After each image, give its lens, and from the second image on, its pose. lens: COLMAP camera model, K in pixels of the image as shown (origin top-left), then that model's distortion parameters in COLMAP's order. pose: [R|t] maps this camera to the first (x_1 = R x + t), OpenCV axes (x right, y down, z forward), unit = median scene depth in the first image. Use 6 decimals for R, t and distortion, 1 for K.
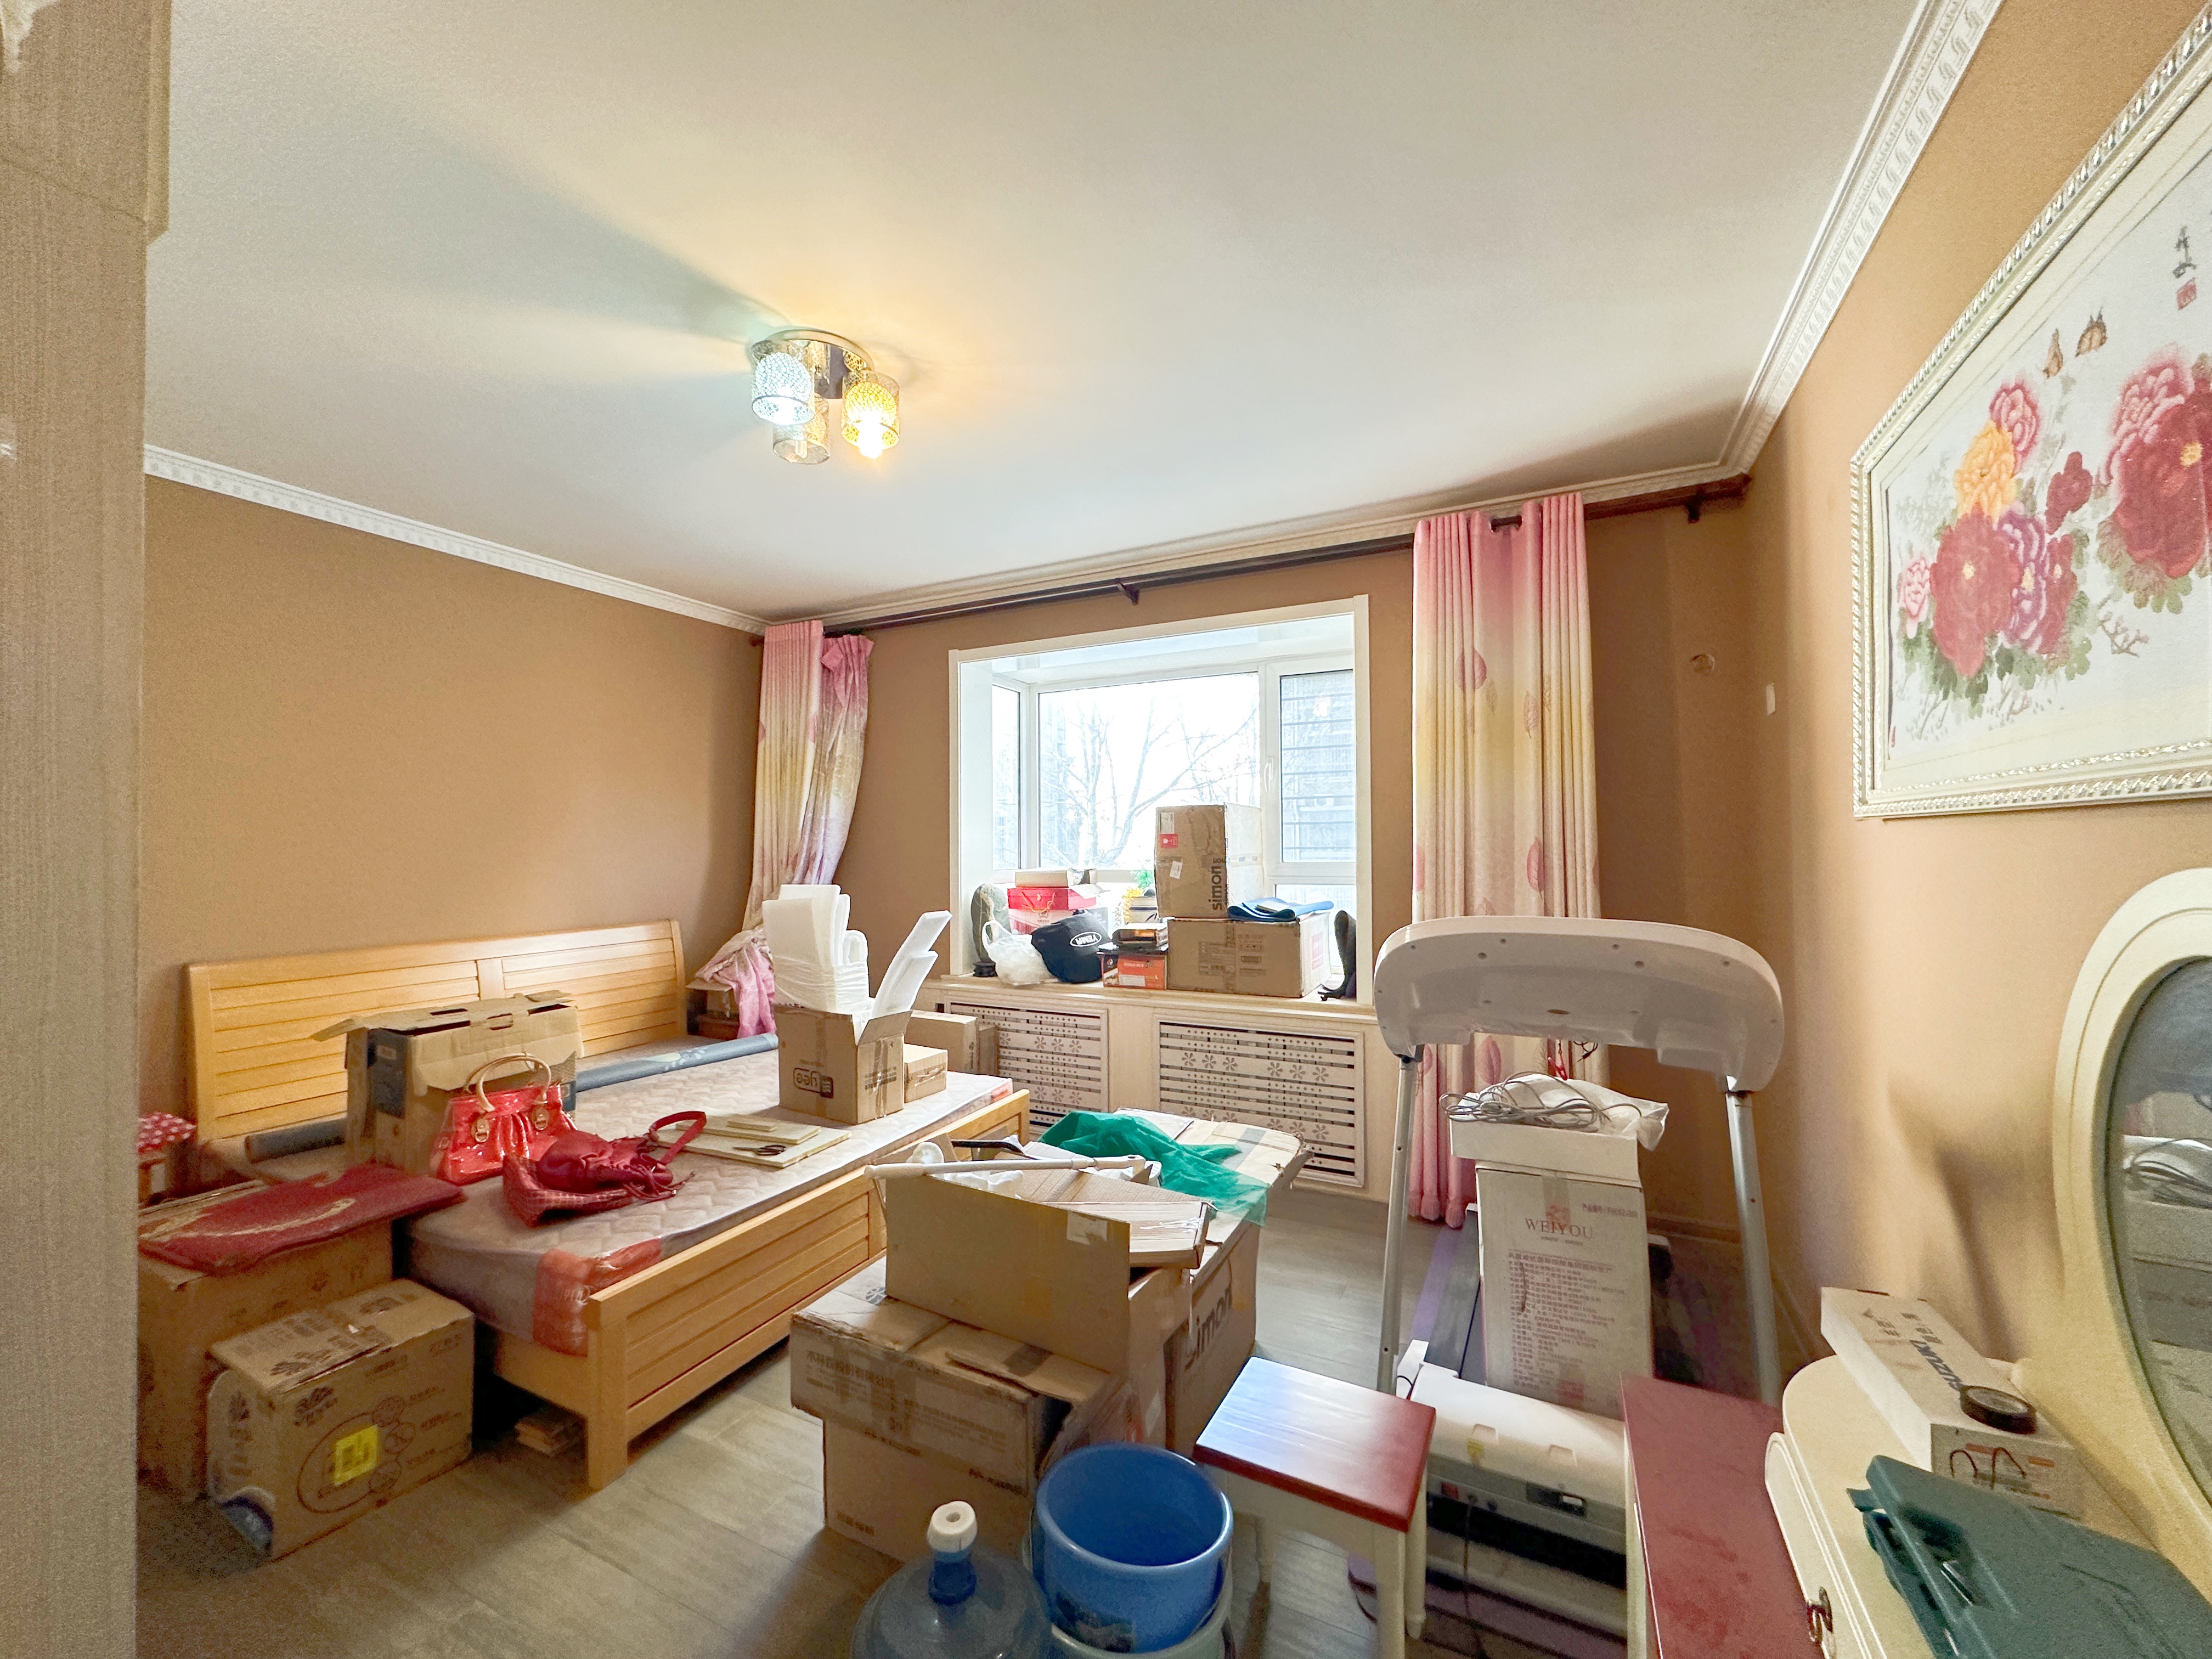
lens RADIAL K [[892.4, 0, 1094.7], [0, 892.4, 831.3], [0, 0, 1]] dist [0.000332, 0.000383]
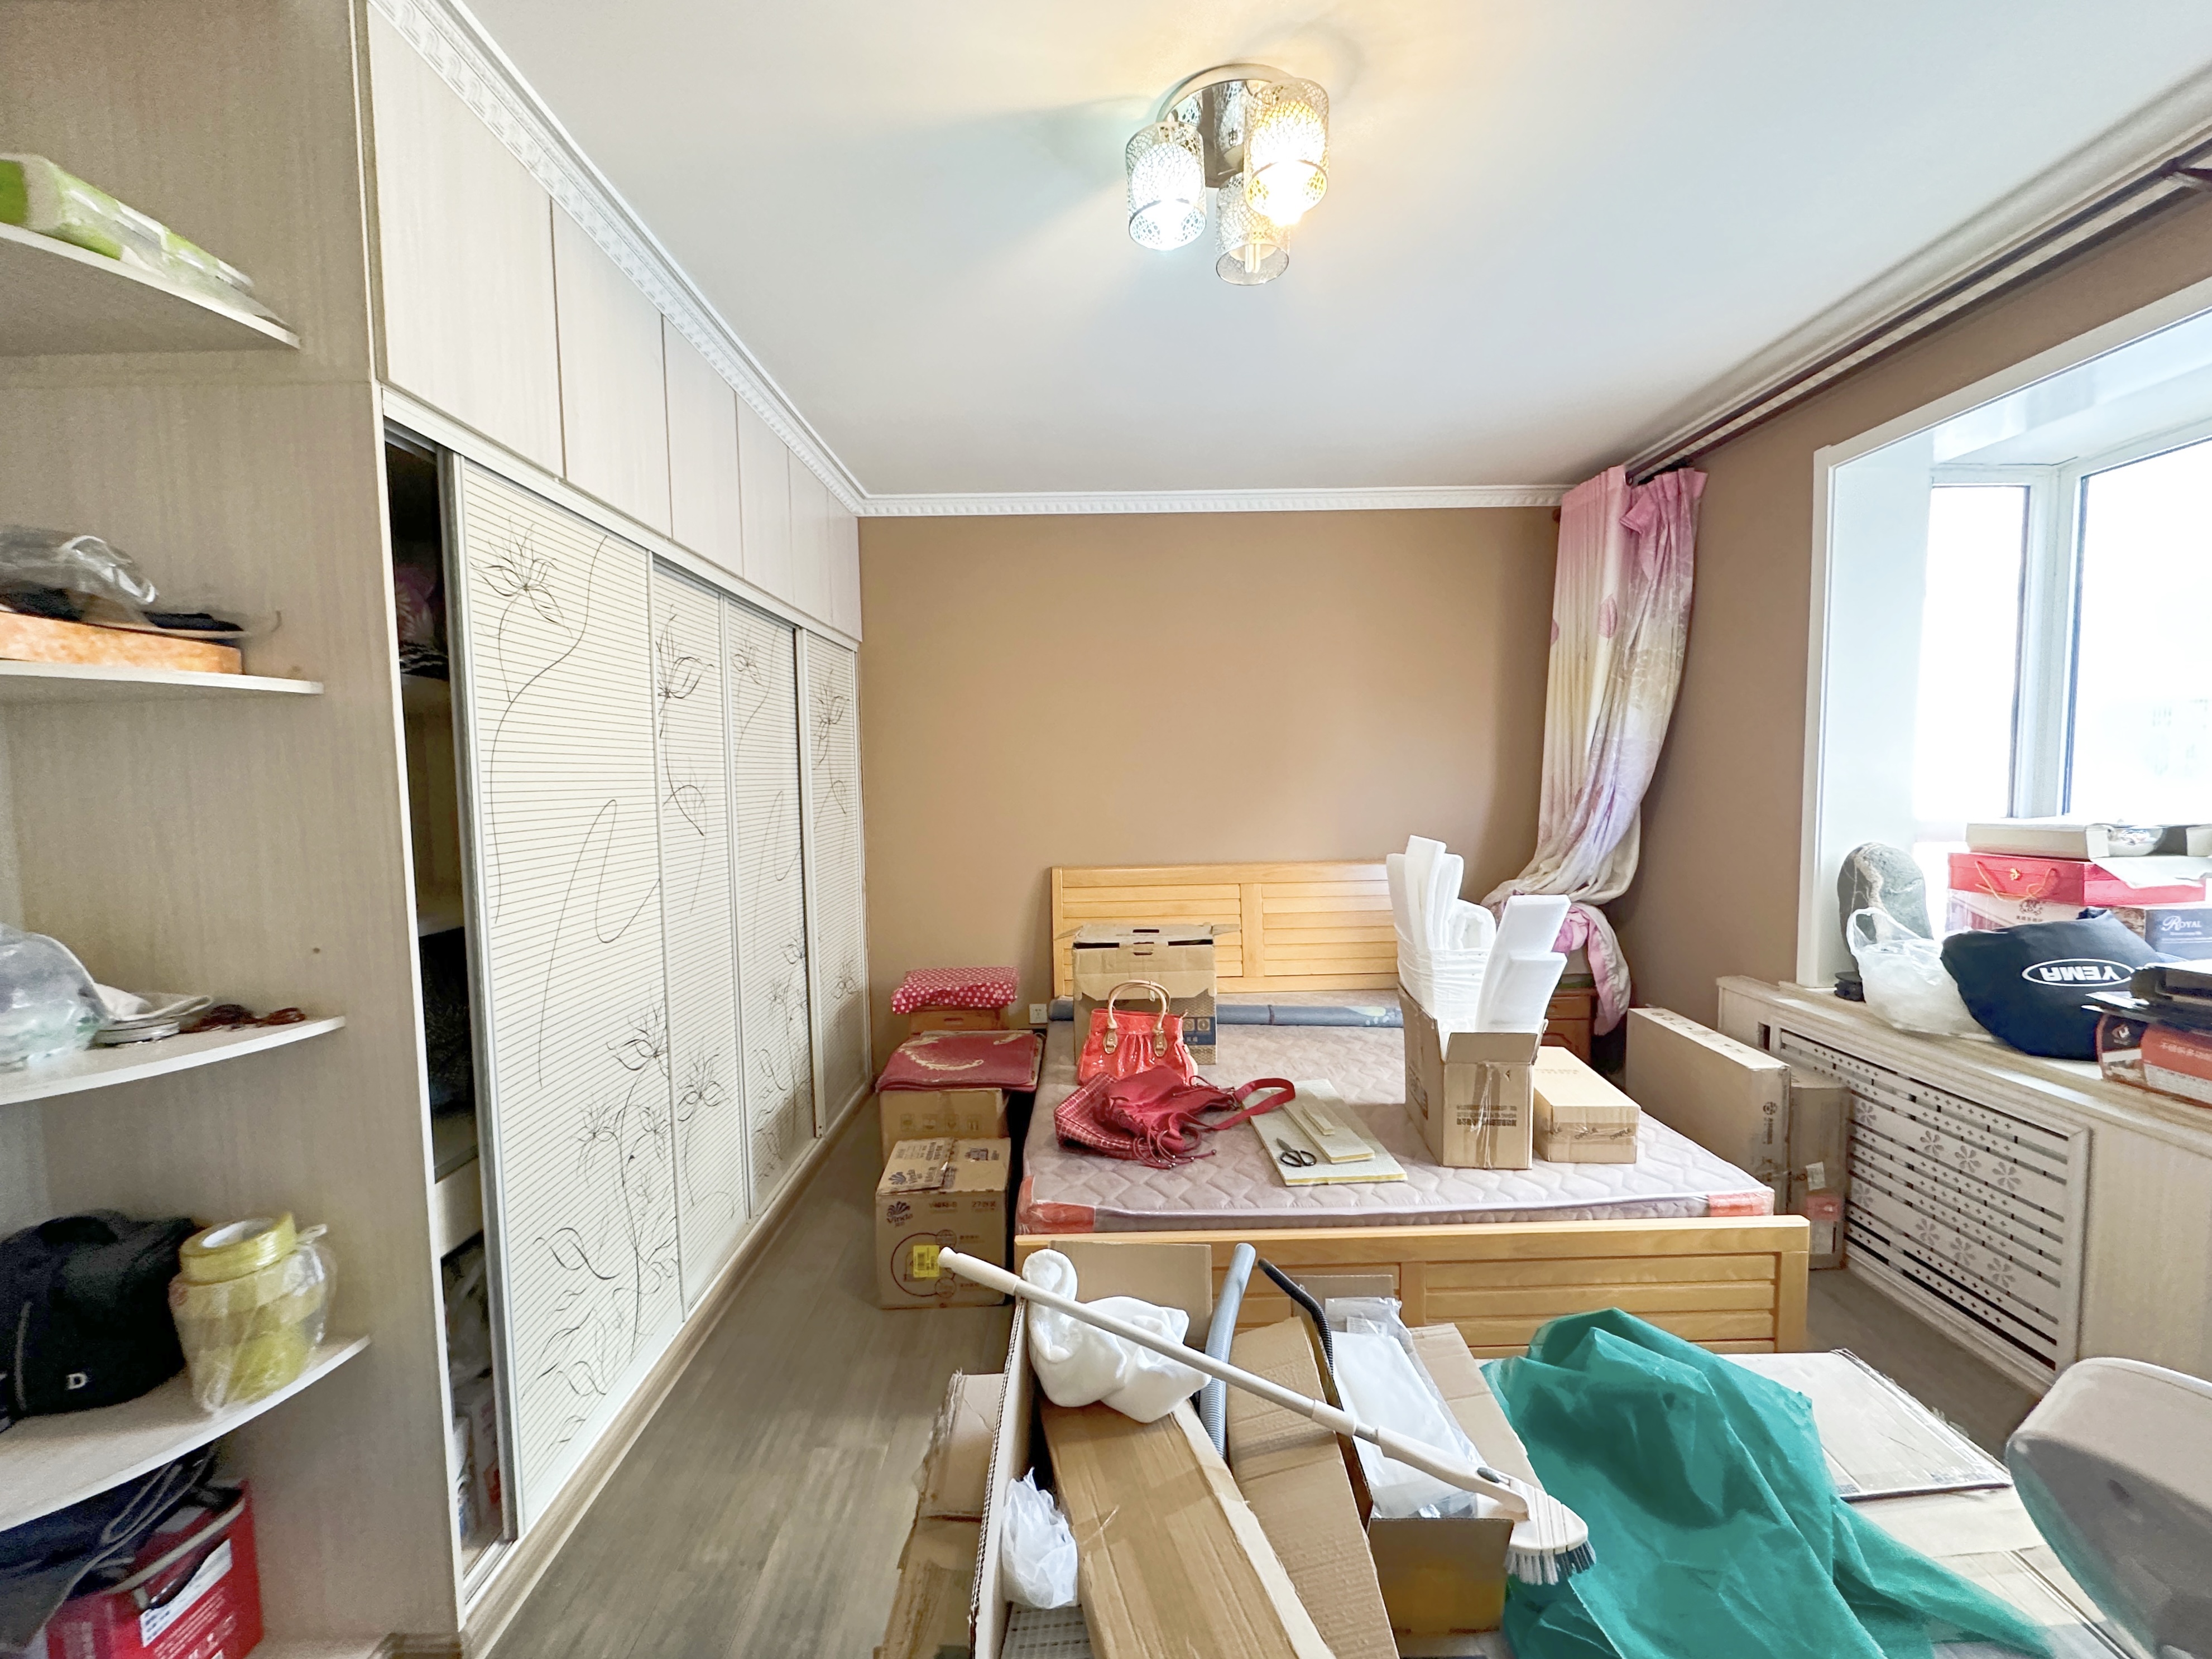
lens RADIAL K [[892.5, 0, 1104.8], [0, 892.5, 829.2], [0, 0, 1]] dist [0.000332, 0.000383]
pose [[0.459496, 0.055845, -0.886423, 0.177965], [0.029856, 0.996486, 0.078256, -0.012154], [0.887678, -0.062424, 0.456214, 0.312027]]
